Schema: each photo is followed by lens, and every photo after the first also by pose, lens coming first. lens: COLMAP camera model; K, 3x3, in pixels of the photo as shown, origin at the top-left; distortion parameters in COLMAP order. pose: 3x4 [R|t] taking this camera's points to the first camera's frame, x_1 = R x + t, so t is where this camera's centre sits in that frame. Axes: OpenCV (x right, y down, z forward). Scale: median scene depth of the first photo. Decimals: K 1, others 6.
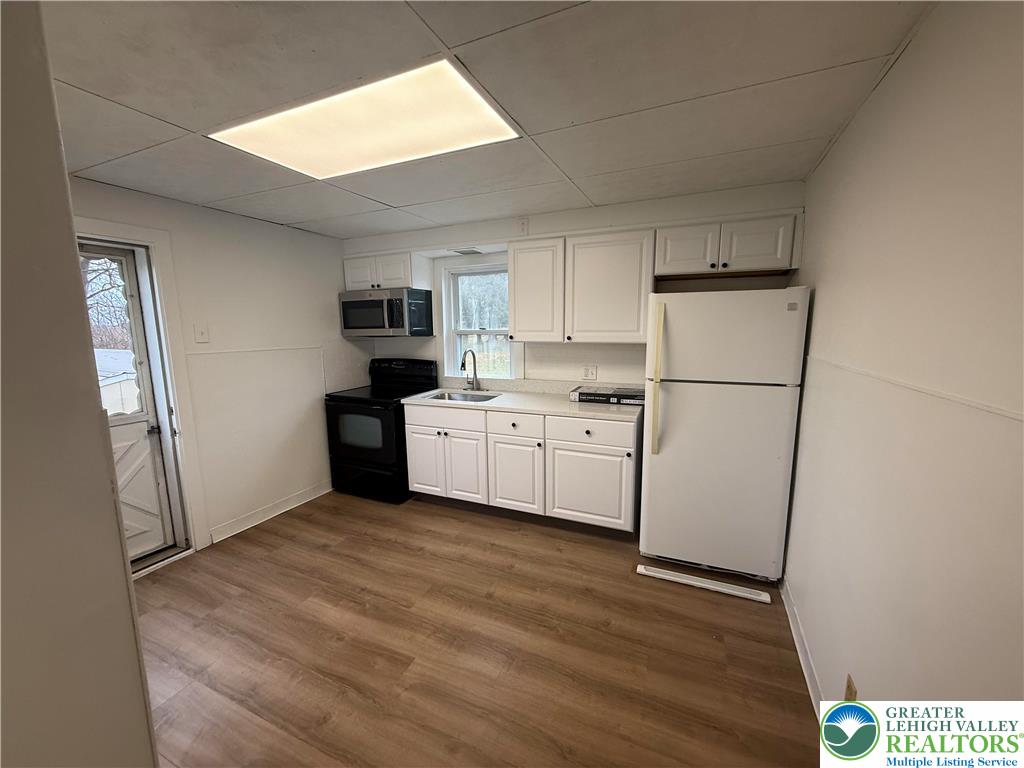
lens RADIAL K [[406.5, 0, 508.7], [0, 406.5, 384.1], [0, 0, 1]] dist [-0.001359, 0.000095]
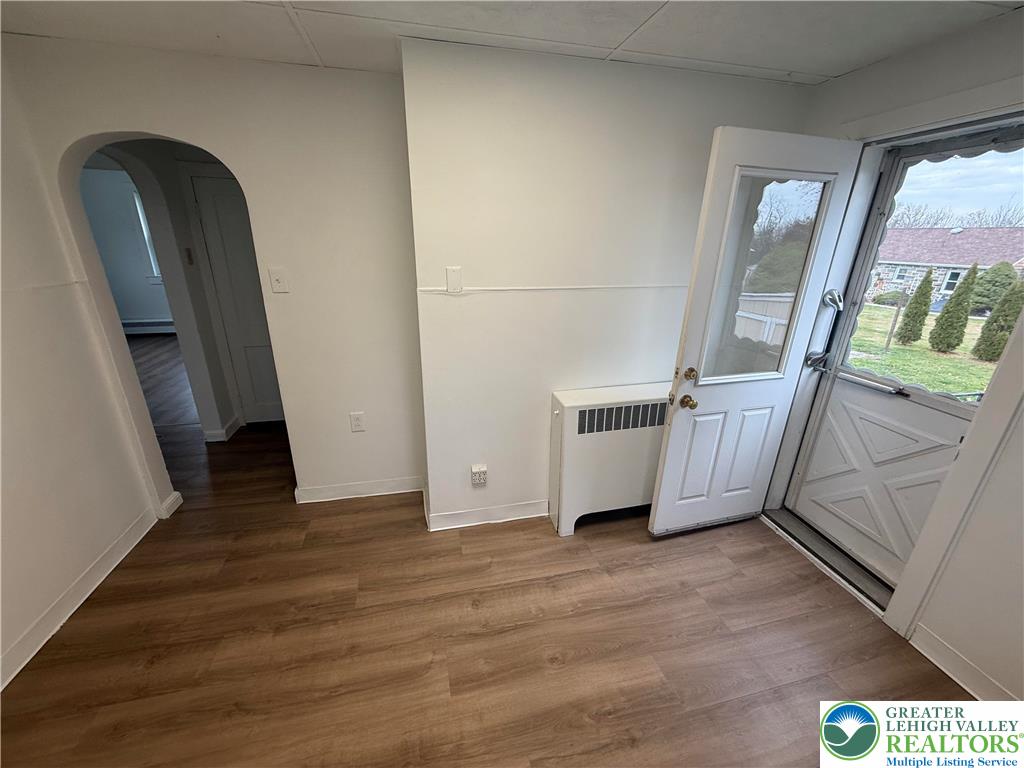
lens RADIAL K [[406.5, 0, 508.7], [0, 406.5, 384.1], [0, 0, 1]] dist [-0.001359, 0.000095]
pose [[-0.793113, 0.201135, -0.574905, 0.009160], [-0.098246, 0.889293, 0.446661, -0.136288], [0.601098, 0.410735, -0.685549, 0.784827]]
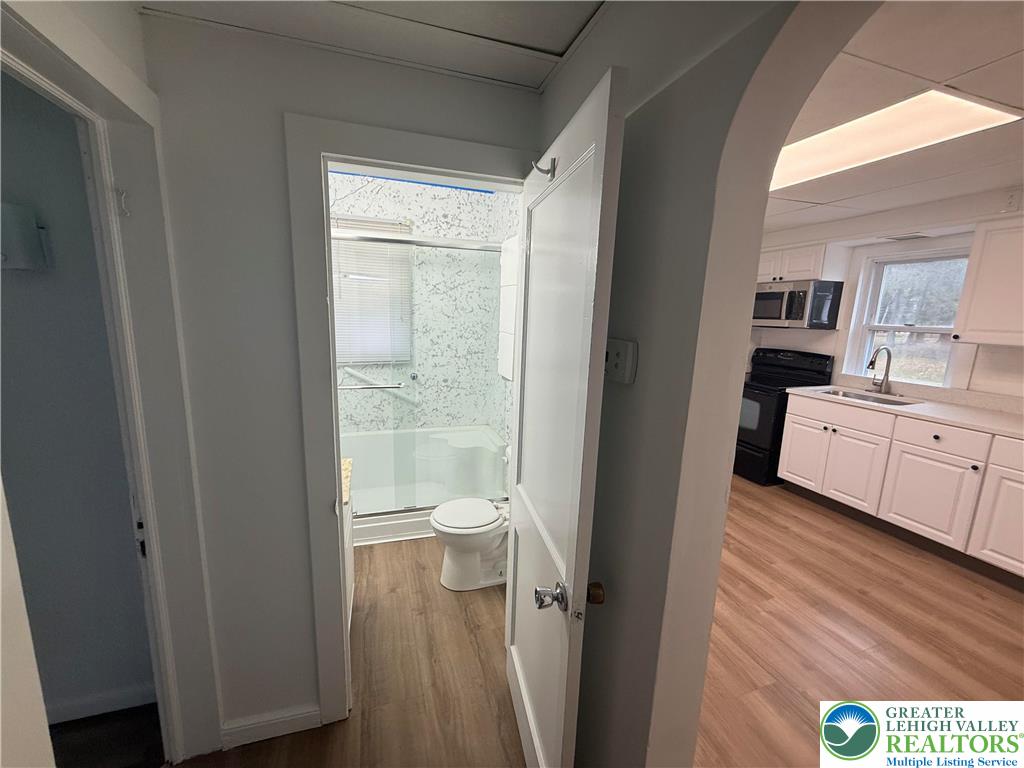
lens RADIAL K [[406.5, 0, 508.7], [0, 406.5, 384.1], [0, 0, 1]] dist [-0.001359, 0.000095]
pose [[0.678687, 0.160305, -0.716719, -0.004324], [-0.141026, 0.986173, 0.087030, 0.037228], [0.720760, 0.042010, 0.691910, -0.236955]]
